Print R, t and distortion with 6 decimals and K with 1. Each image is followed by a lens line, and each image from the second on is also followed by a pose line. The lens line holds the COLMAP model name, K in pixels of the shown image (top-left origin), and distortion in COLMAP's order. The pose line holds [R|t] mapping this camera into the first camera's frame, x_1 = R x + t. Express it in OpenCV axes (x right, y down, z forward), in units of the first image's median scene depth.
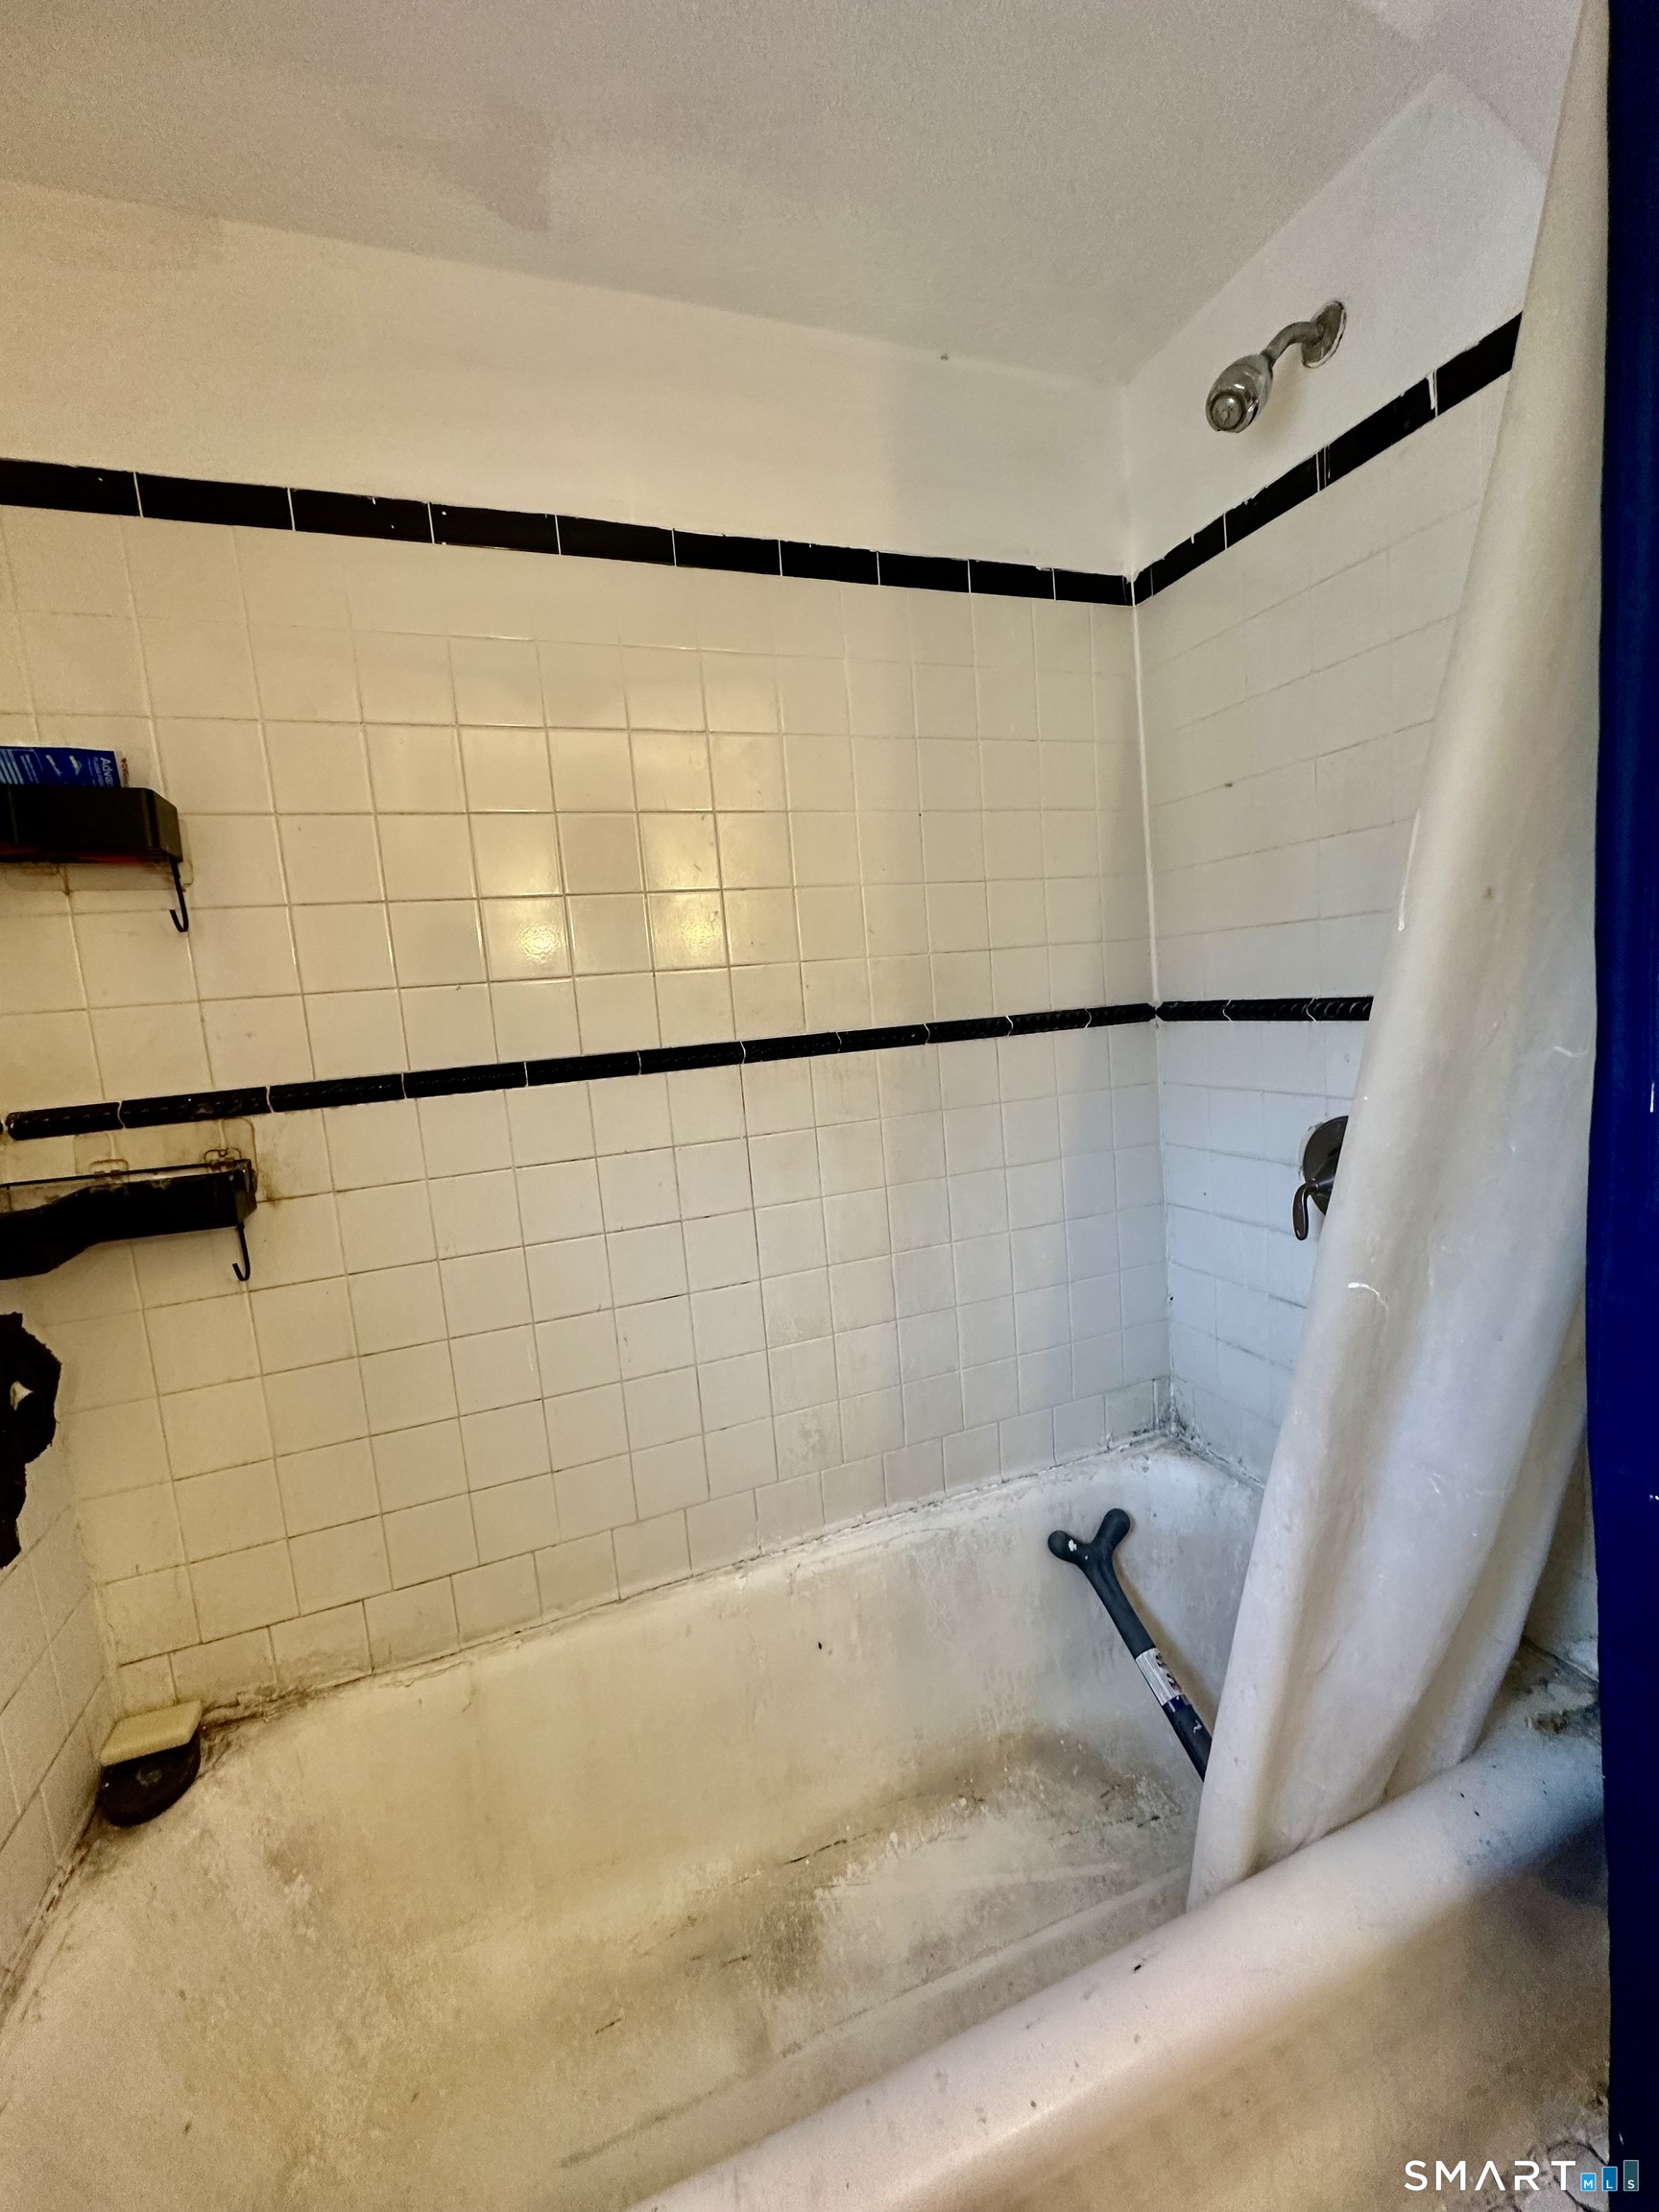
lens RADIAL K [[884.8, 0, 831.7], [0, 884.8, 1102.5], [0, 0, 1]] dist [-0.004999, 0.001086]
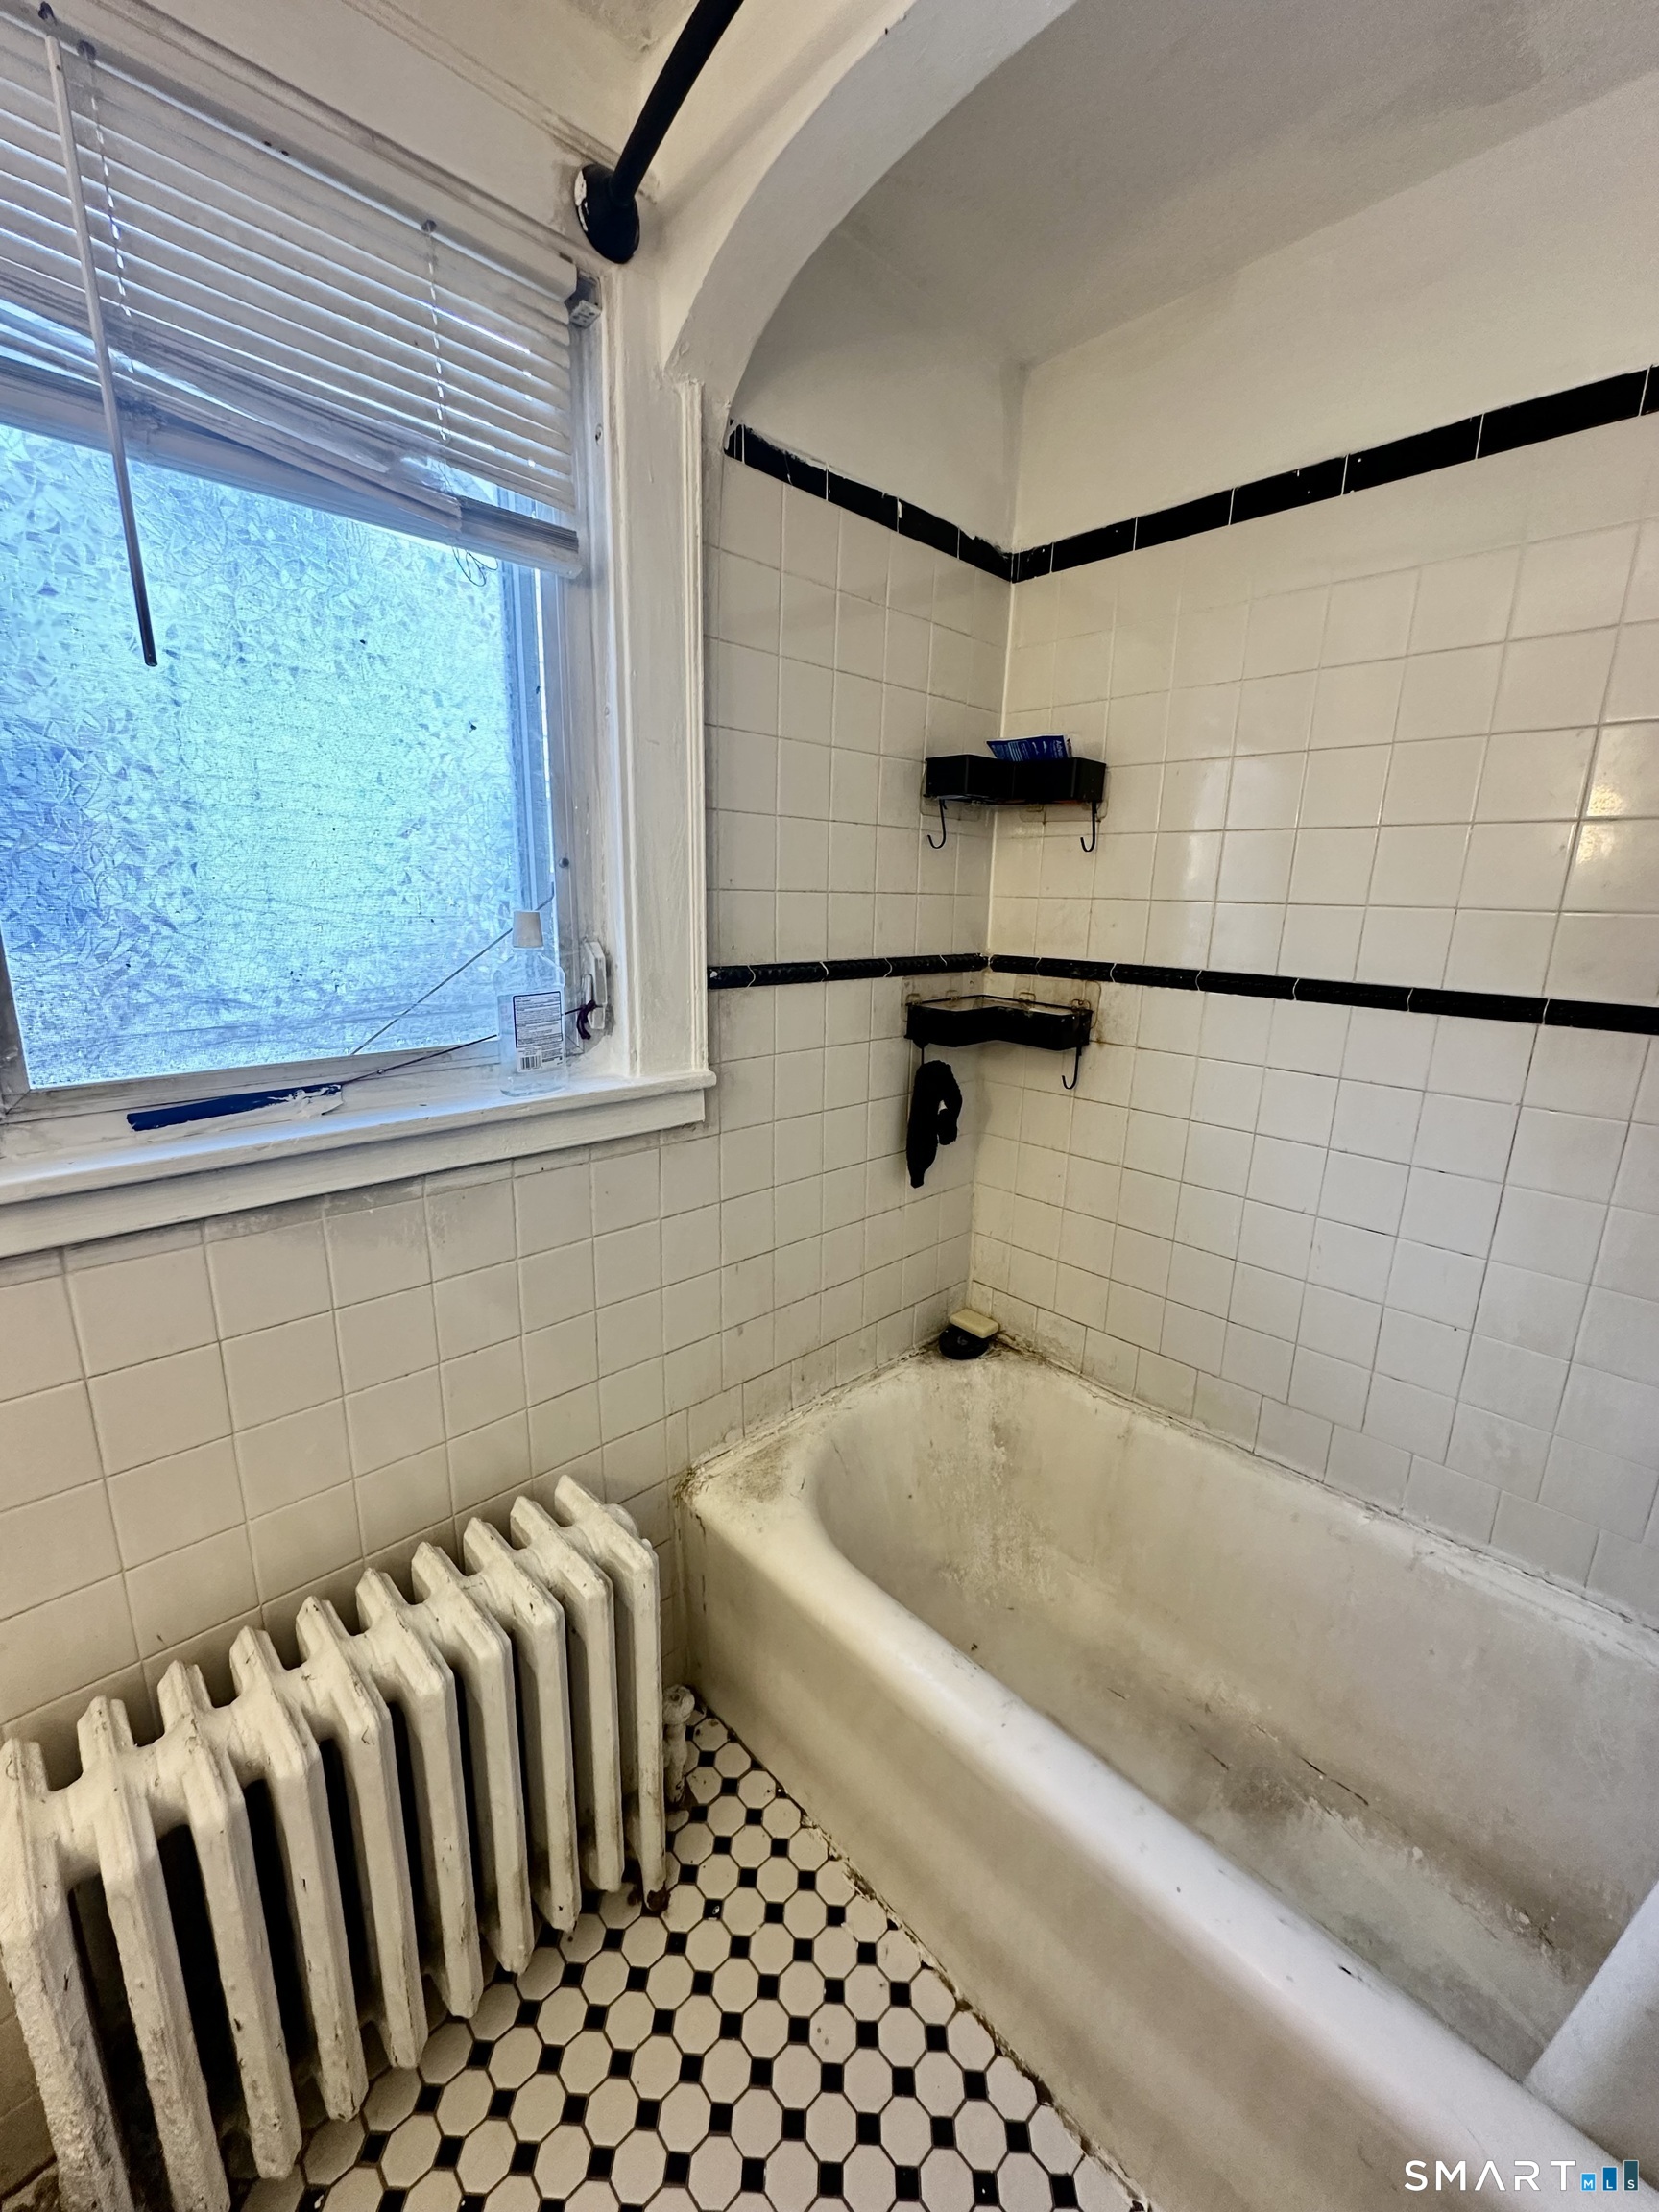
lens RADIAL K [[884.8, 0, 826.7], [0, 884.8, 1104.6], [0, 0, 1]] dist [-0.004999, 0.001086]
pose [[0.390971, 0.303915, -0.868779, 0.471585], [-0.161015, 0.951940, 0.260546, -0.095044], [0.906210, 0.038021, 0.421116, -0.010128]]
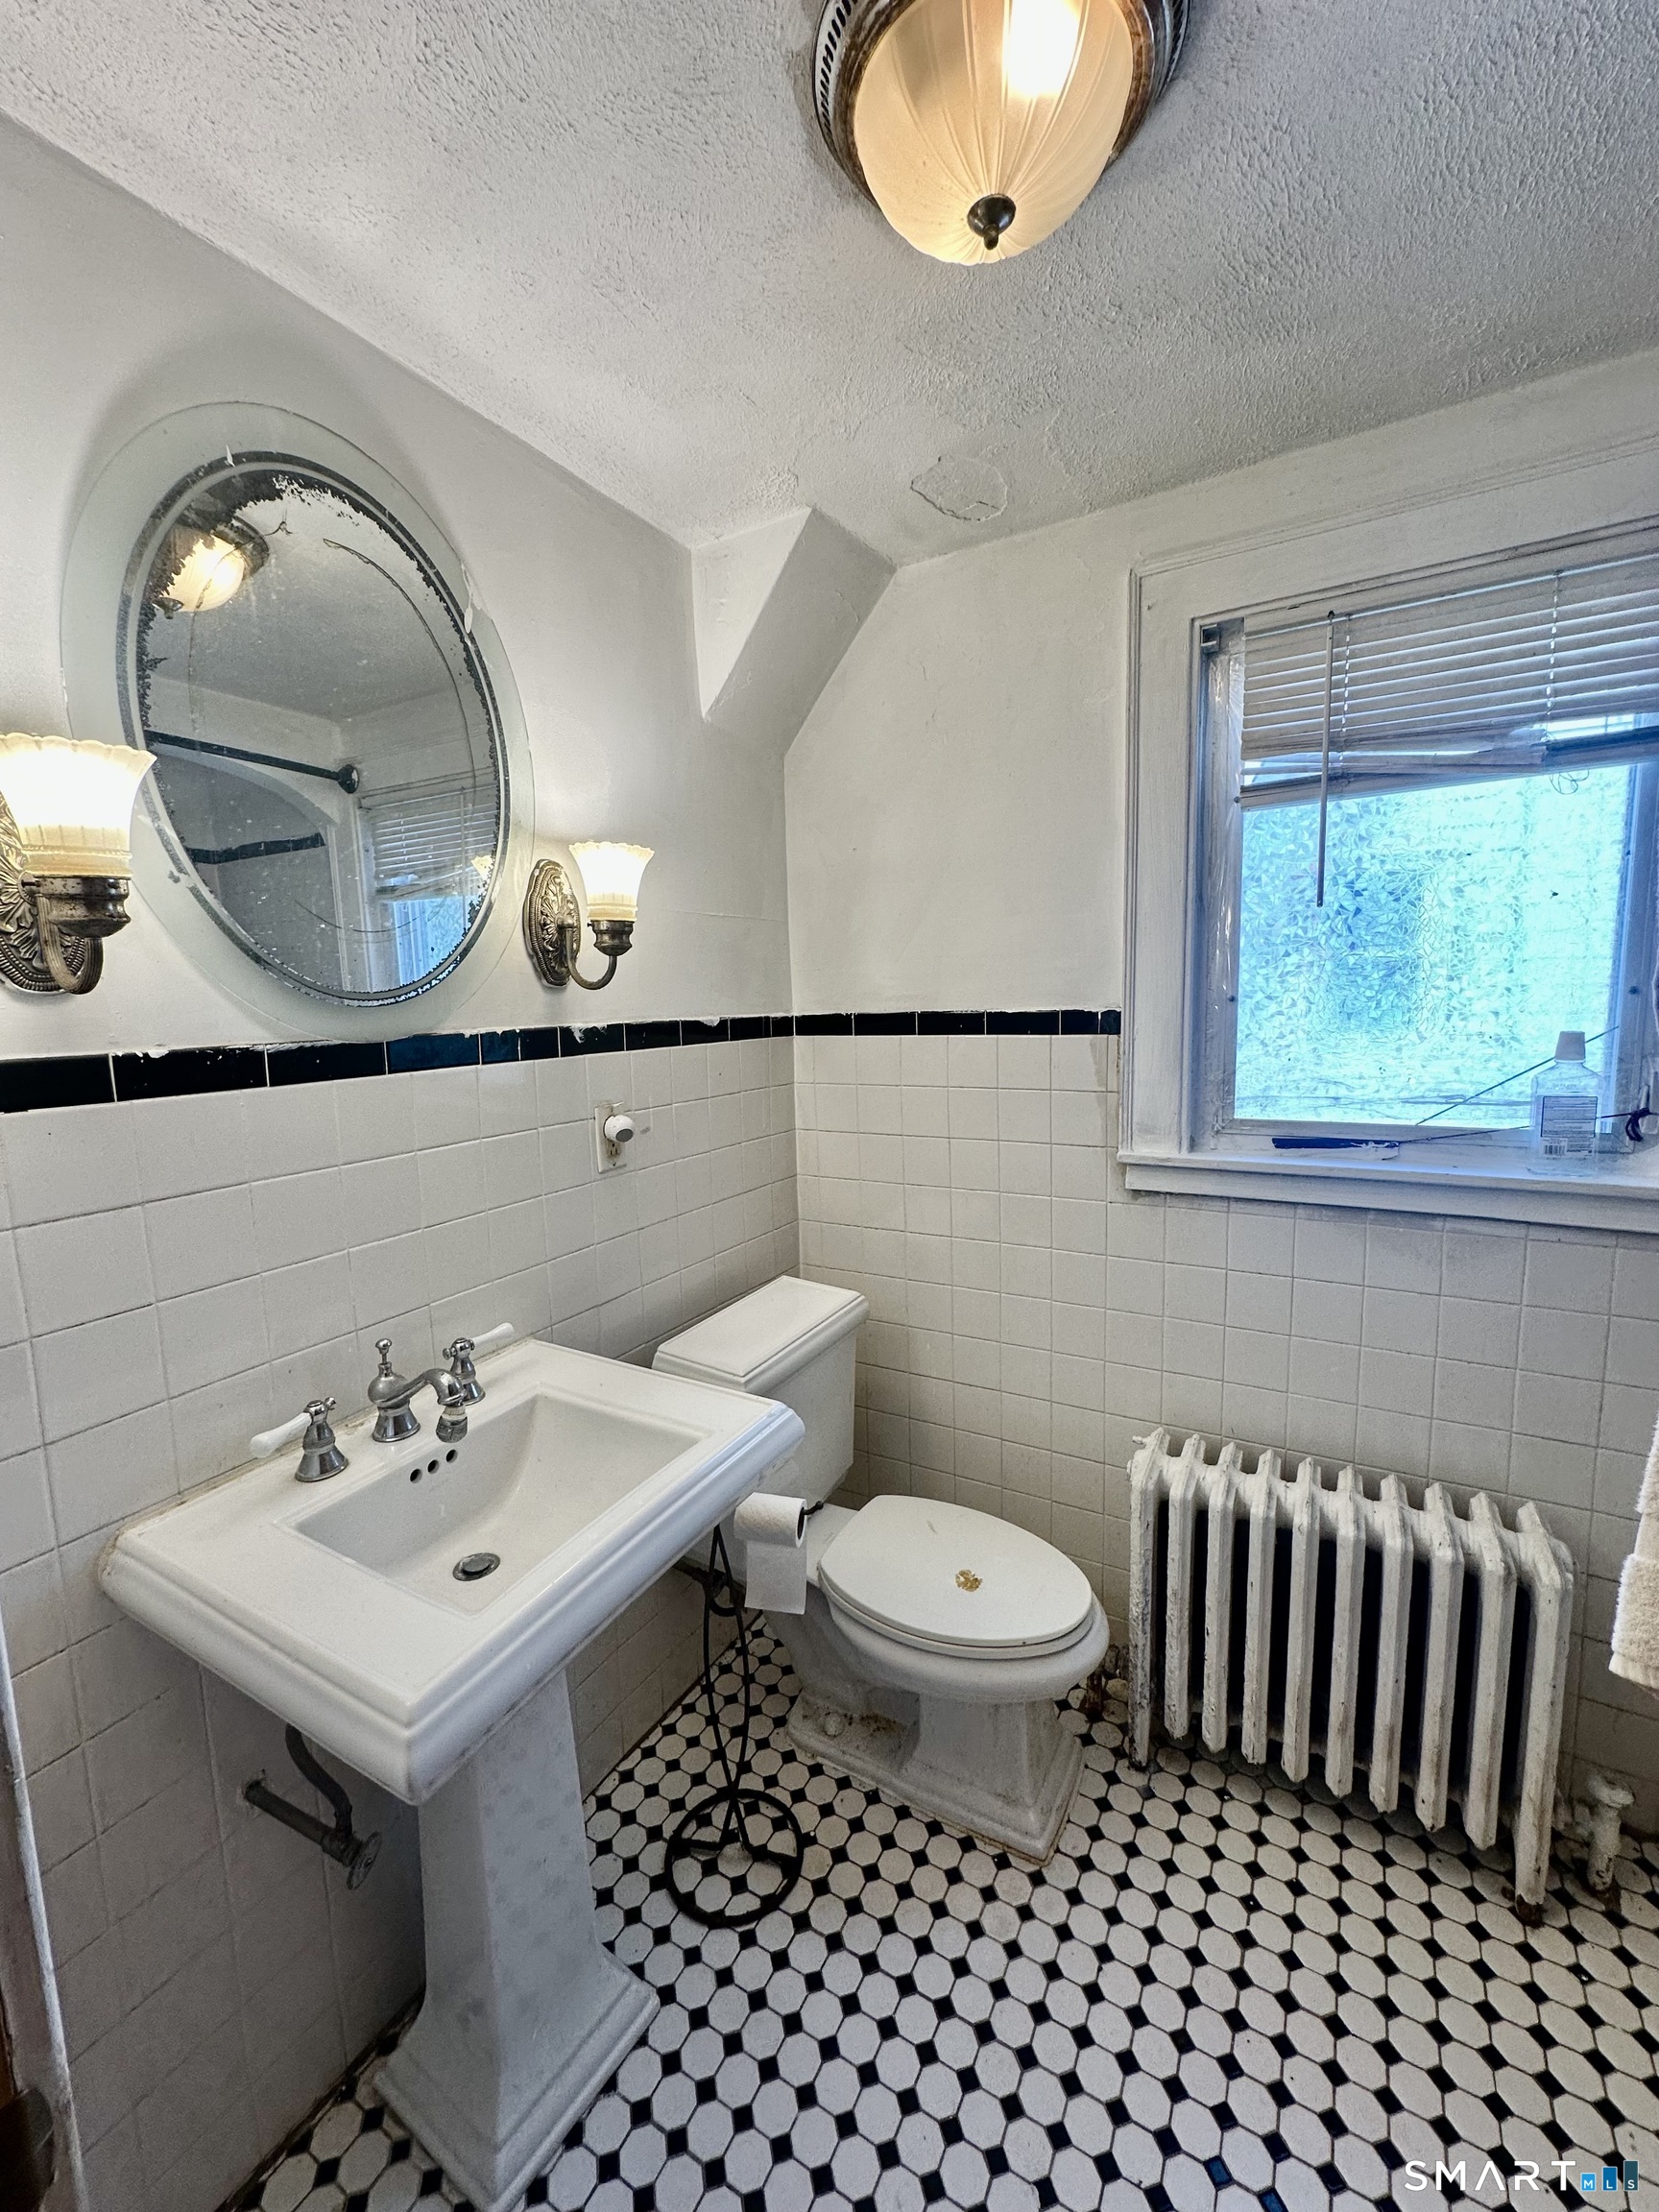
lens RADIAL K [[884.8, 0, 825.4], [0, 884.8, 1098.3], [0, 0, 1]] dist [-0.004999, 0.001086]
pose [[-0.773972, 0.182912, -0.606226, 1.053382], [0.022132, 0.964600, 0.262786, -0.262949], [0.632833, 0.189972, -0.750622, 0.413970]]
